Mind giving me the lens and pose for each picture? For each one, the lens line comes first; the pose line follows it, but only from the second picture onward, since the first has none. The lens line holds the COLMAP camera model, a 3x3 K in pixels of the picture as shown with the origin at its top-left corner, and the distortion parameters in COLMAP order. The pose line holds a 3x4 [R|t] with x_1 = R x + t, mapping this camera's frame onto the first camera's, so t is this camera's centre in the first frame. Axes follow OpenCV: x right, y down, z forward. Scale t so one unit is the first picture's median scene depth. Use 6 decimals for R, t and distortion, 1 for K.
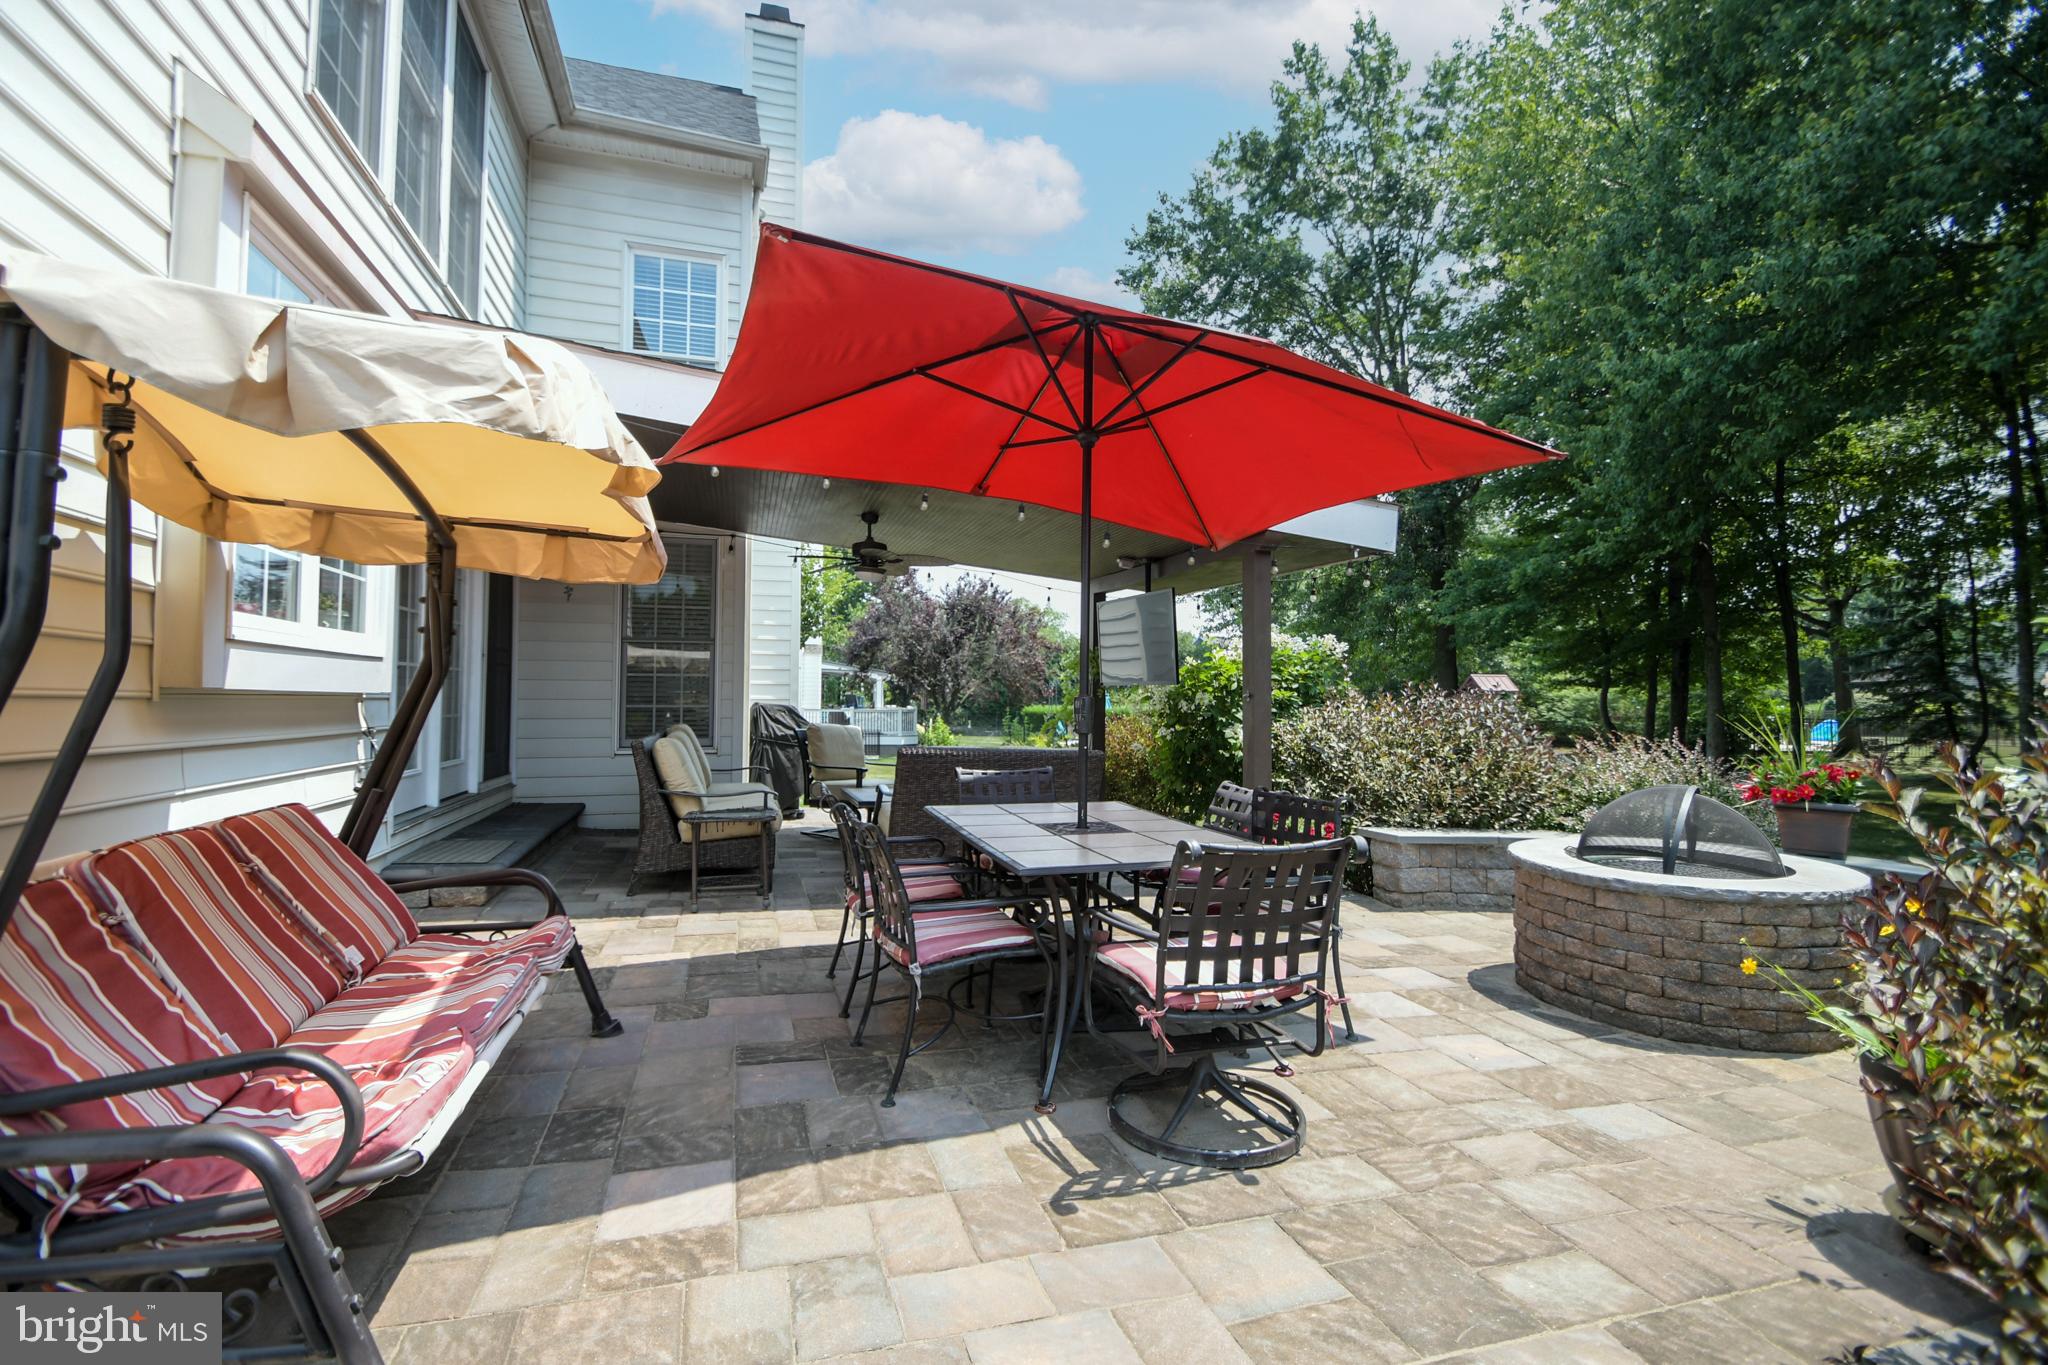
lens RADIAL K [[910.8, 0, 1024.4], [0, 910.8, 680.9], [0, 0, 1]] dist [0.006659, -0.013372]
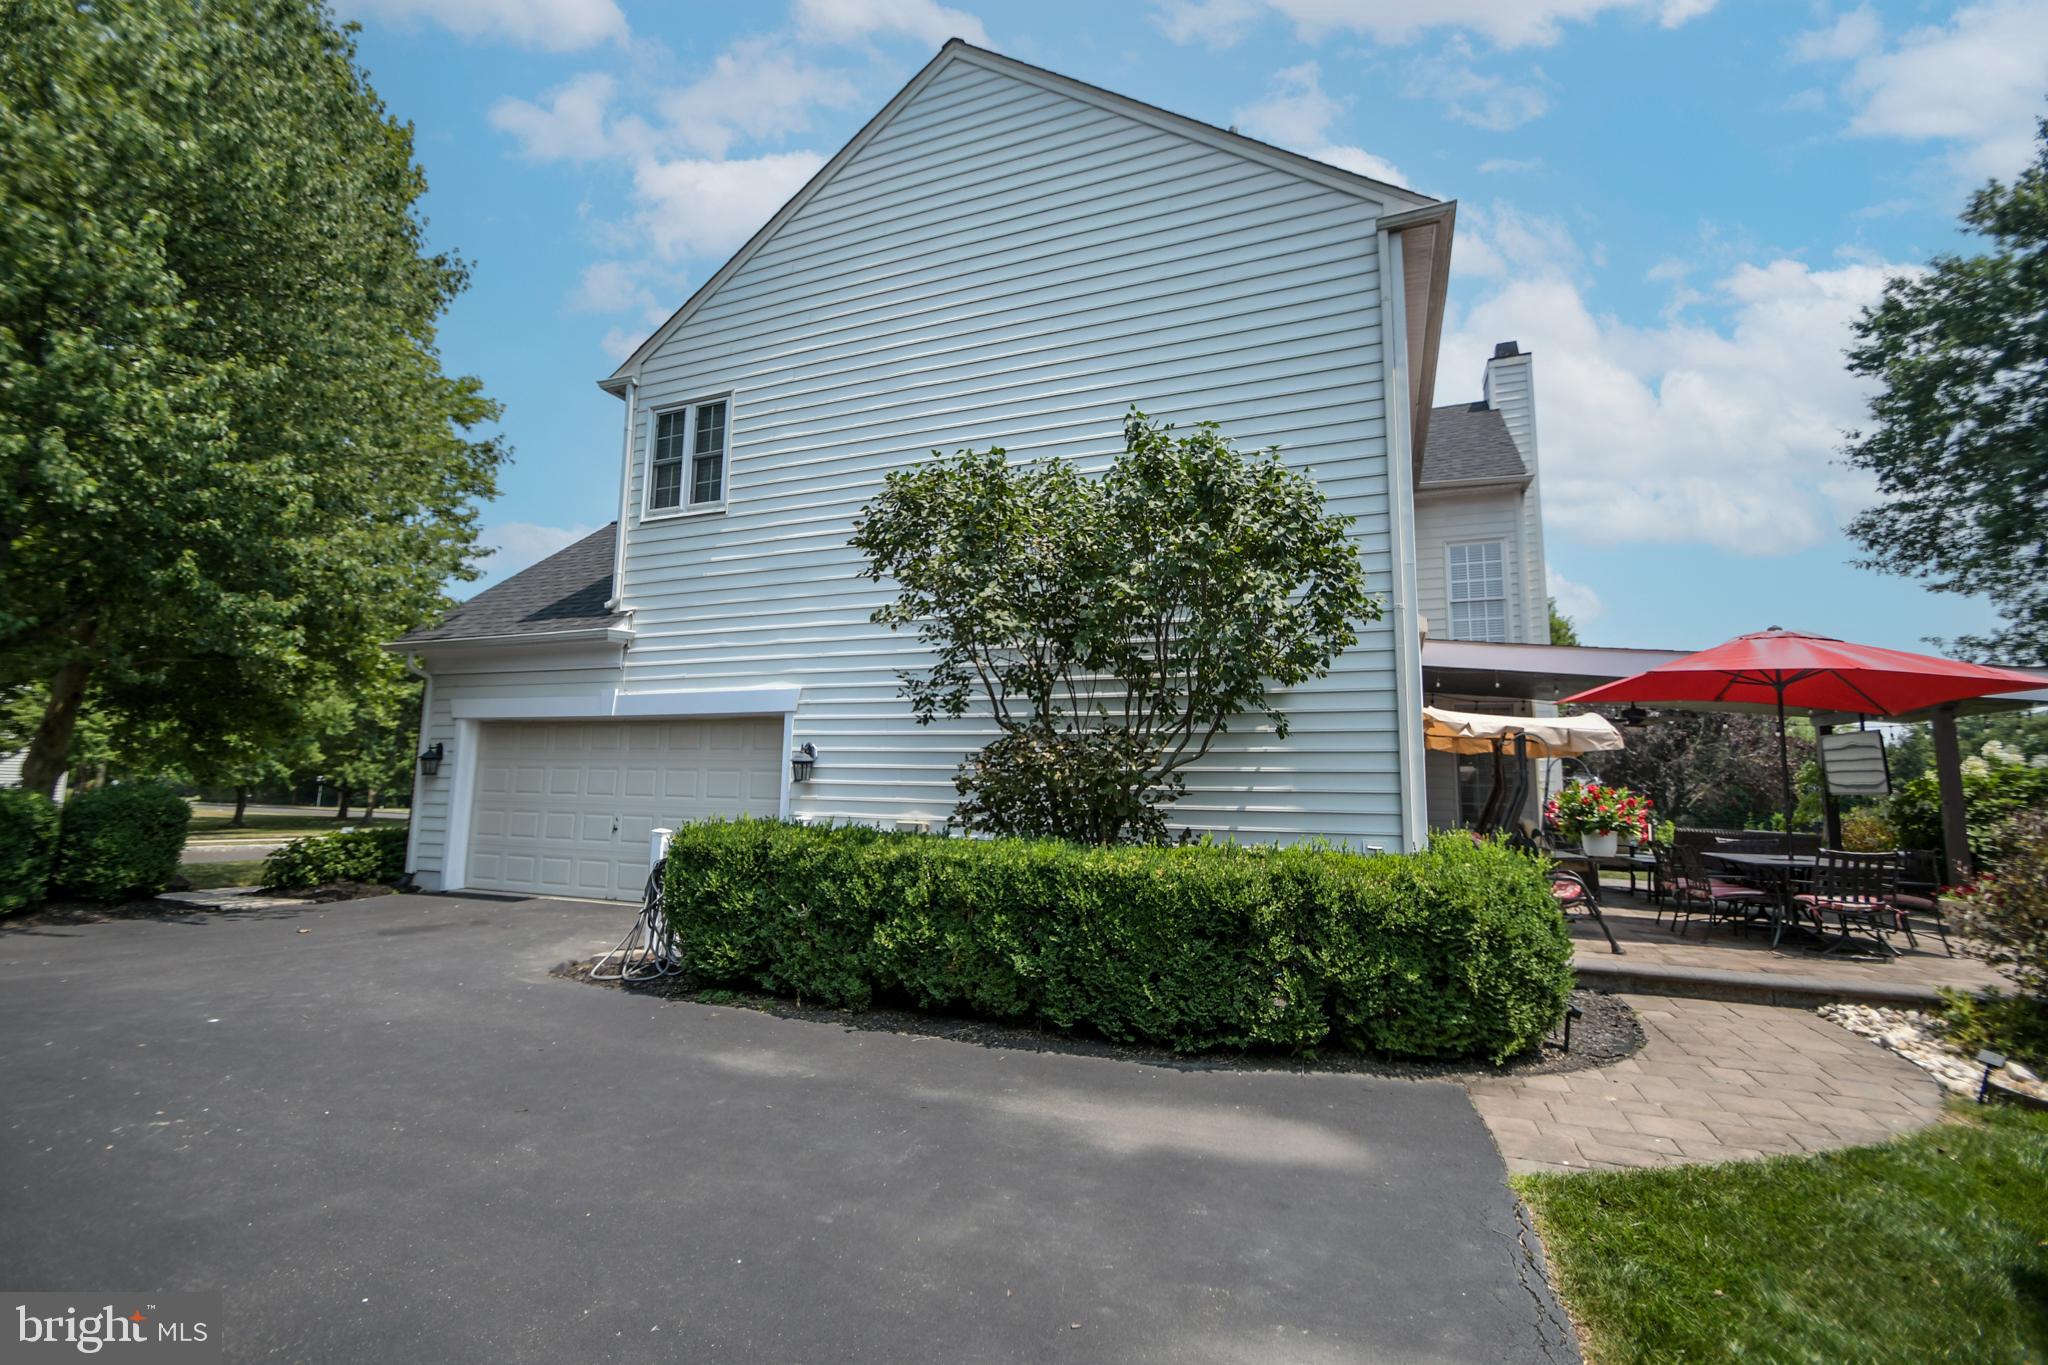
lens RADIAL K [[910.8, 0, 1013.2], [0, 910.8, 660.4], [0, 0, 1]] dist [0.006659, -0.013372]
pose [[0.768239, -0.077561, -0.635447, 0.005780], [-0.006312, 0.991667, -0.128672, -0.002806], [0.640132, 0.102862, 0.761348, -0.217428]]
